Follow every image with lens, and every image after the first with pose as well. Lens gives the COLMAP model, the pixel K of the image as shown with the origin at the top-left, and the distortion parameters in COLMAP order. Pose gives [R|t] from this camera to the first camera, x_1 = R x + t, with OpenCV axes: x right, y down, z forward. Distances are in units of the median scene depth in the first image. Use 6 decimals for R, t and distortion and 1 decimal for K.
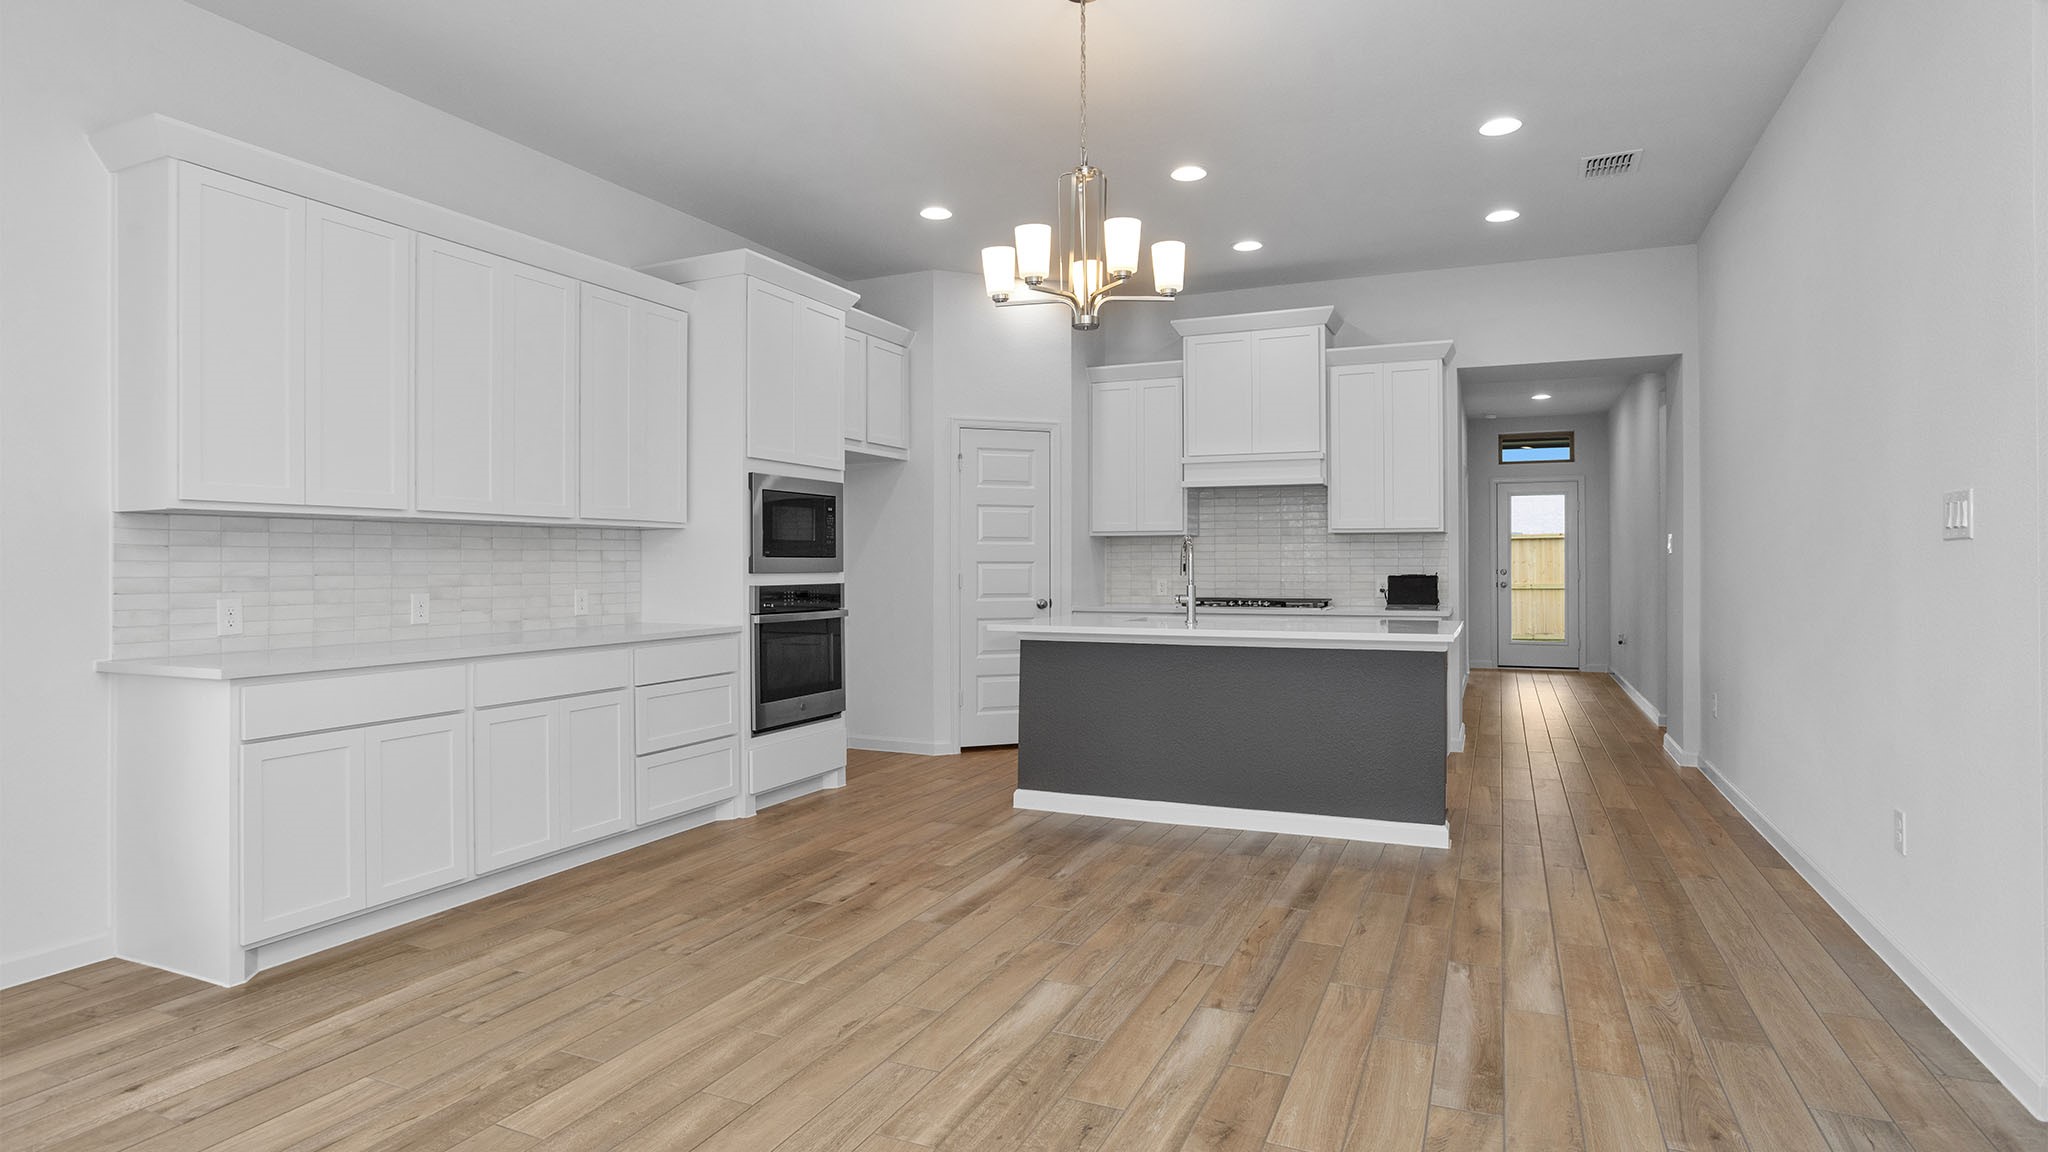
lens RADIAL K [[1093.7, 0, 1023.4], [0, 1093.7, 568.8], [0, 0, 1]] dist [0.000849, 0.000064]
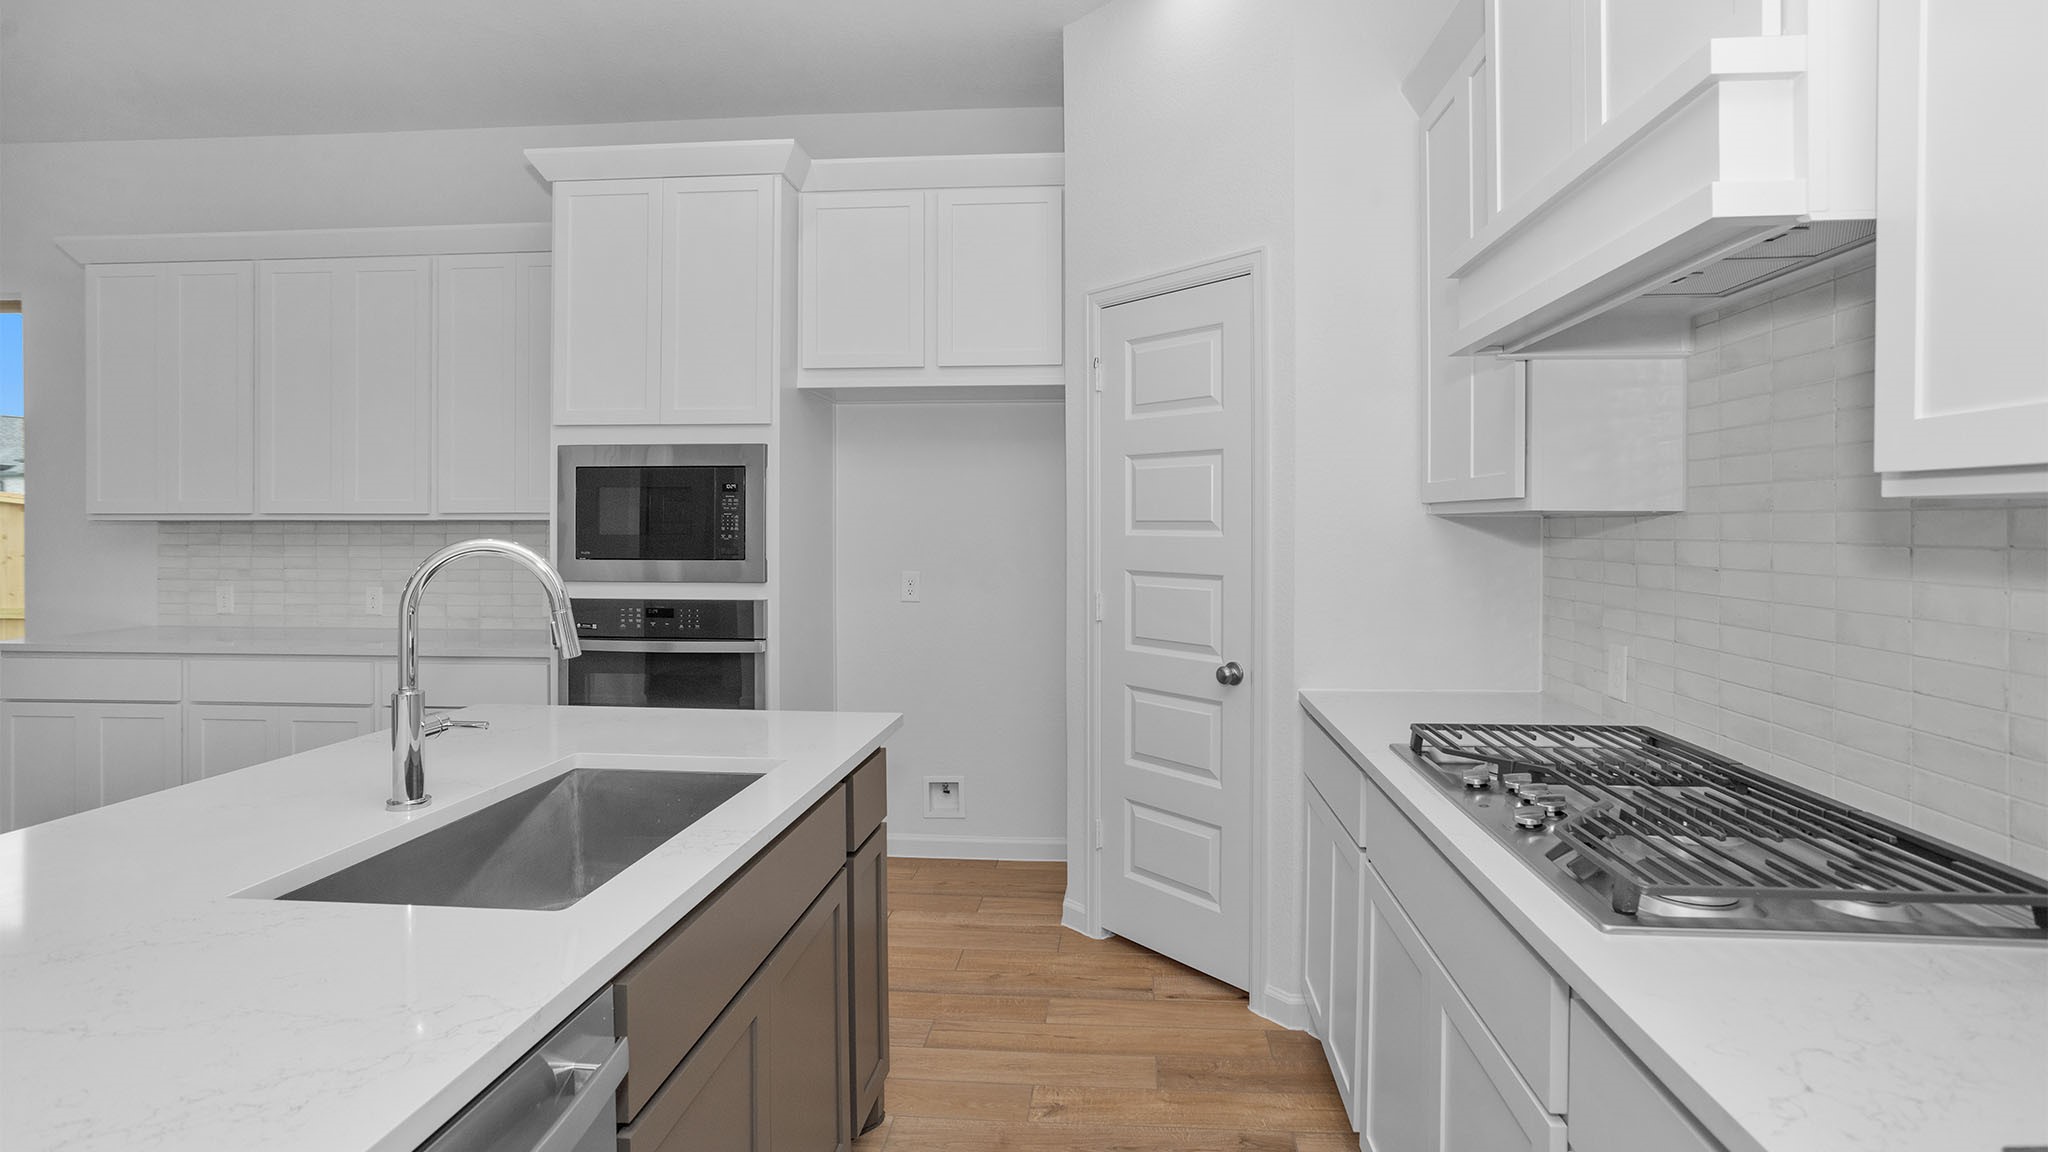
lens RADIAL K [[1007.0, 0, 1027.0], [0, 1007.0, 559.5], [0, 0, 1]] dist [0.003151, 0.000270]
pose [[0.309773, 0.033995, -0.950203, 0.484415], [-0.006700, 0.999414, 0.033571, -0.034487], [0.950787, -0.004033, 0.309819, 1.058937]]
